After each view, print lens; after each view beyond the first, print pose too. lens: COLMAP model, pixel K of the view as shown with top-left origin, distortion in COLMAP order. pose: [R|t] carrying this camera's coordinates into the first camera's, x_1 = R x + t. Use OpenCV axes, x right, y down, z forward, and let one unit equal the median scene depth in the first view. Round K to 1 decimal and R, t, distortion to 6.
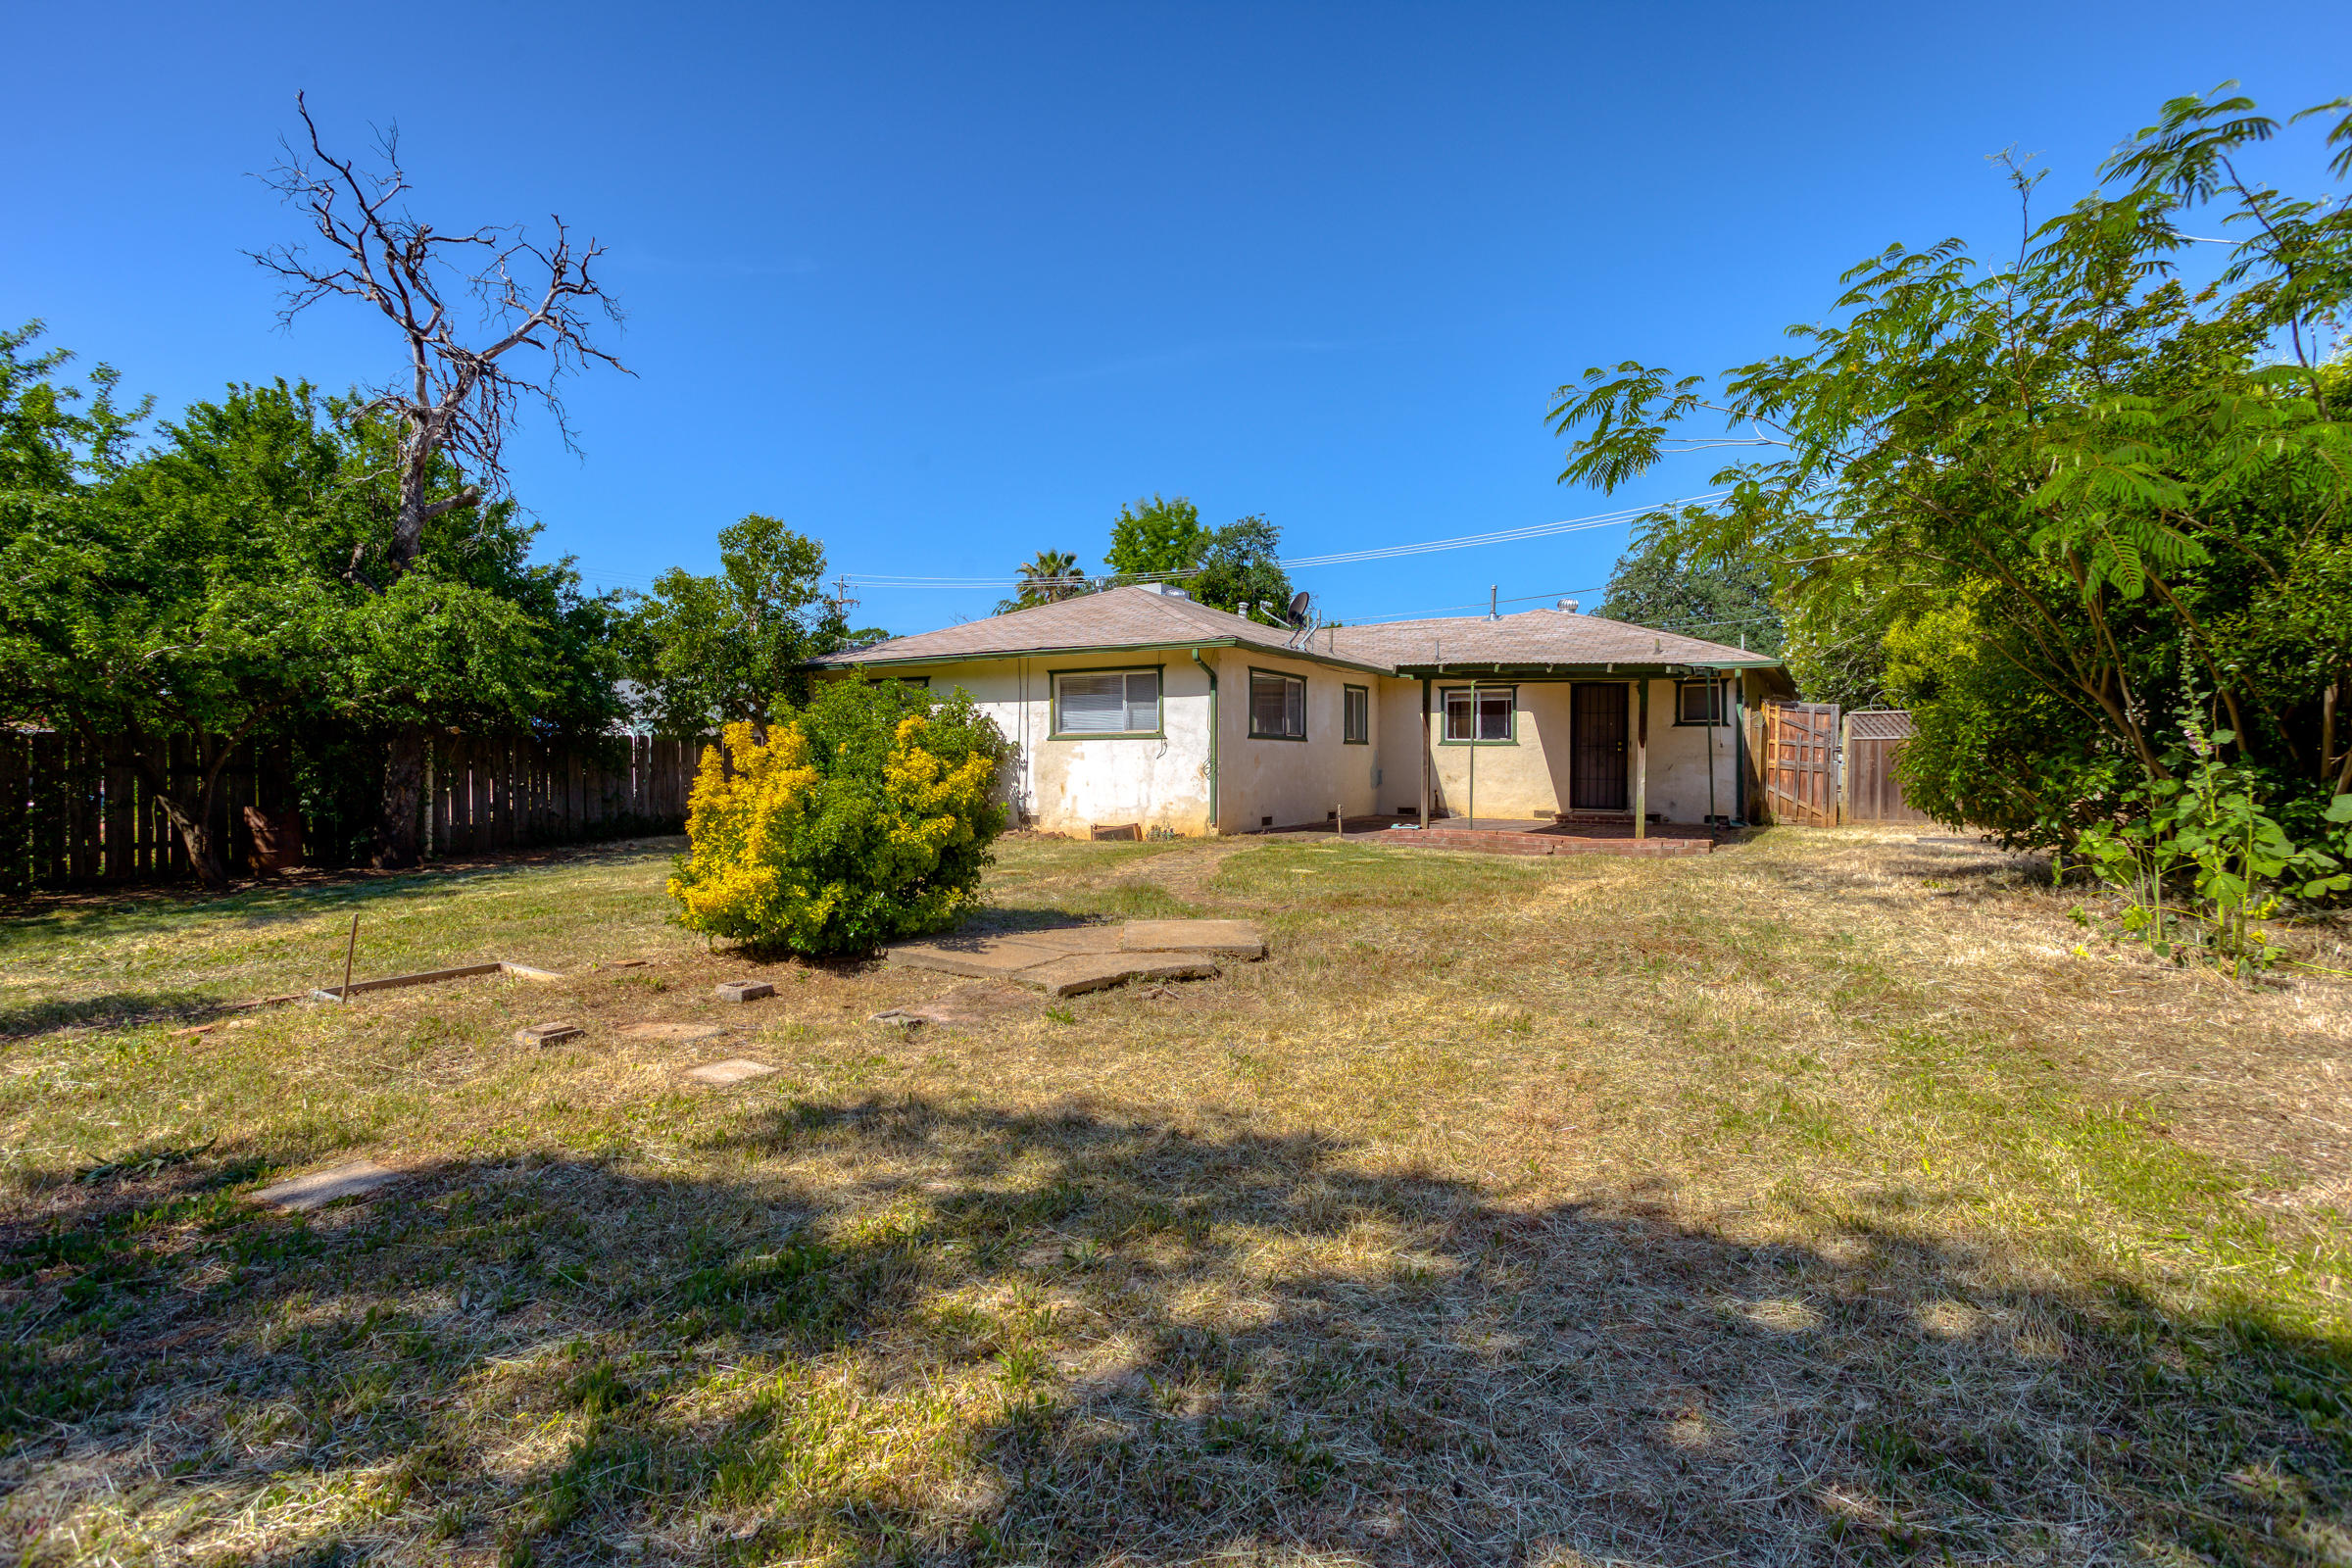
lens RADIAL K [[1154.0, 0, 1187.1], [0, 1154.0, 749.2], [0, 0, 1]] dist [-0.053891, 0.035388]
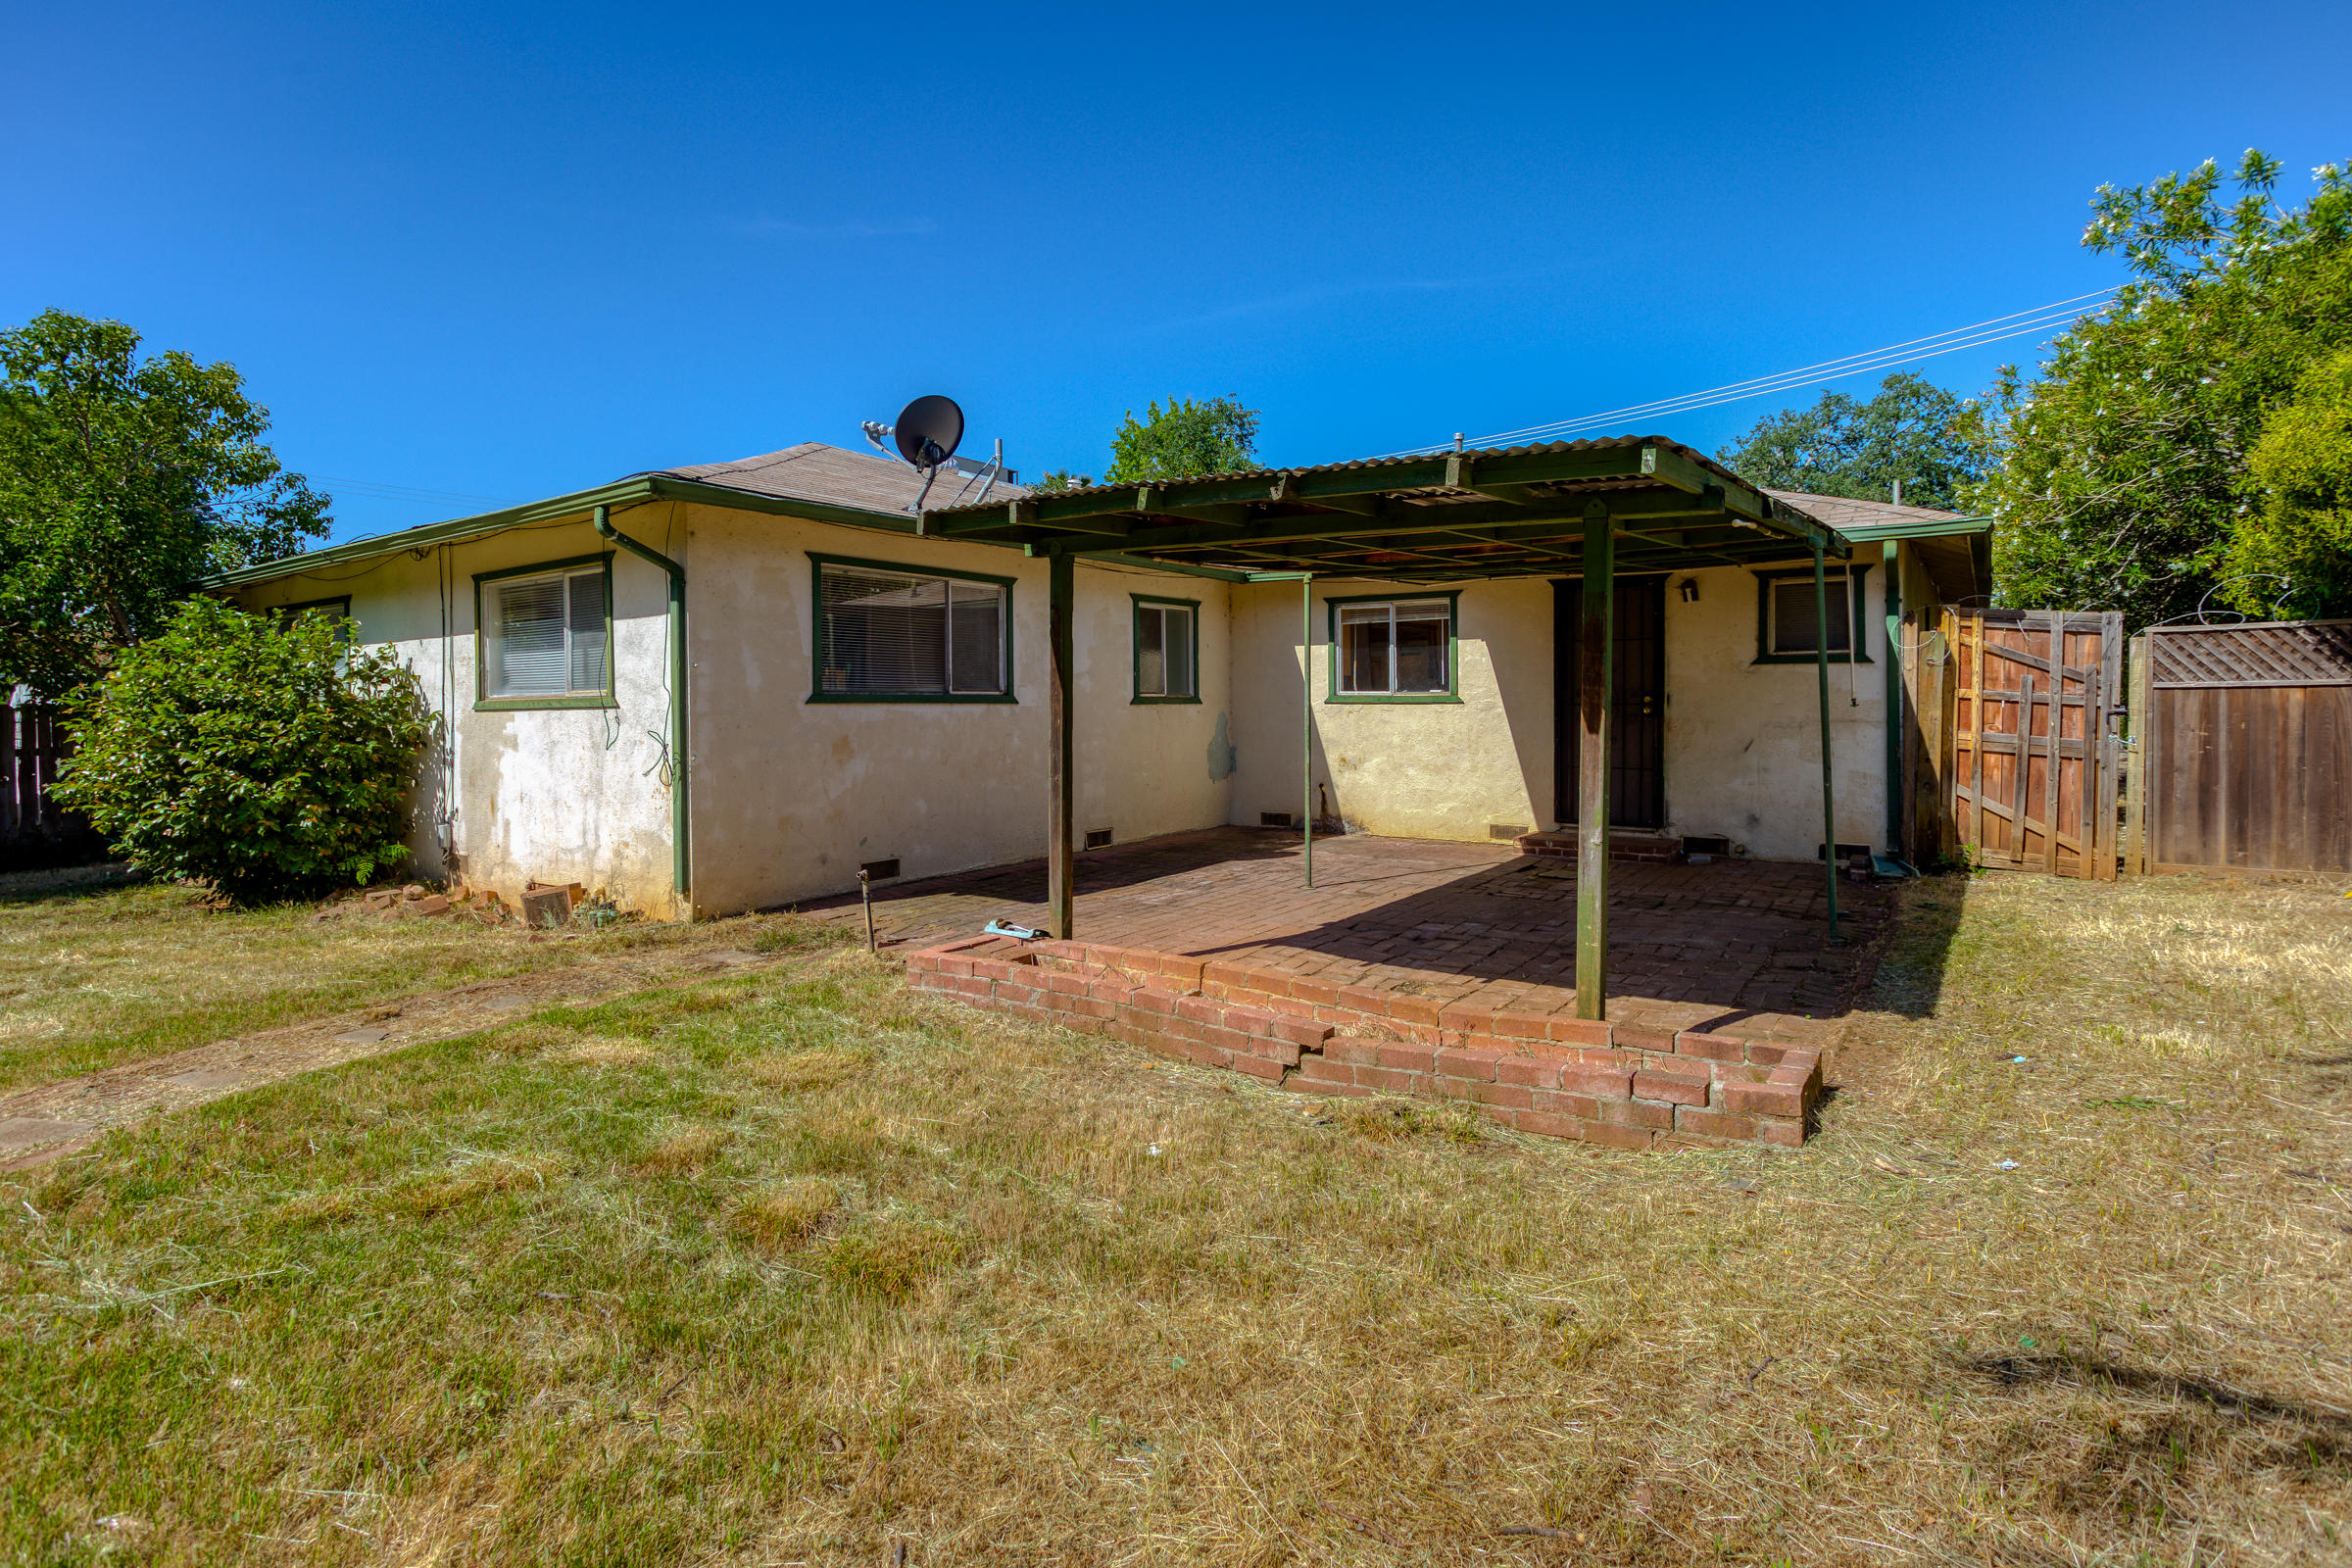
lens RADIAL K [[1197.9, 0, 1175.4], [0, 1197.9, 705.3], [0, 0, 1]] dist [-0.056235, 0.040569]
pose [[0.996214, -0.011625, -0.086153, 0.227321], [0.012674, 0.999852, 0.011637, -0.011698], [0.086005, -0.012685, 0.996214, 0.482978]]
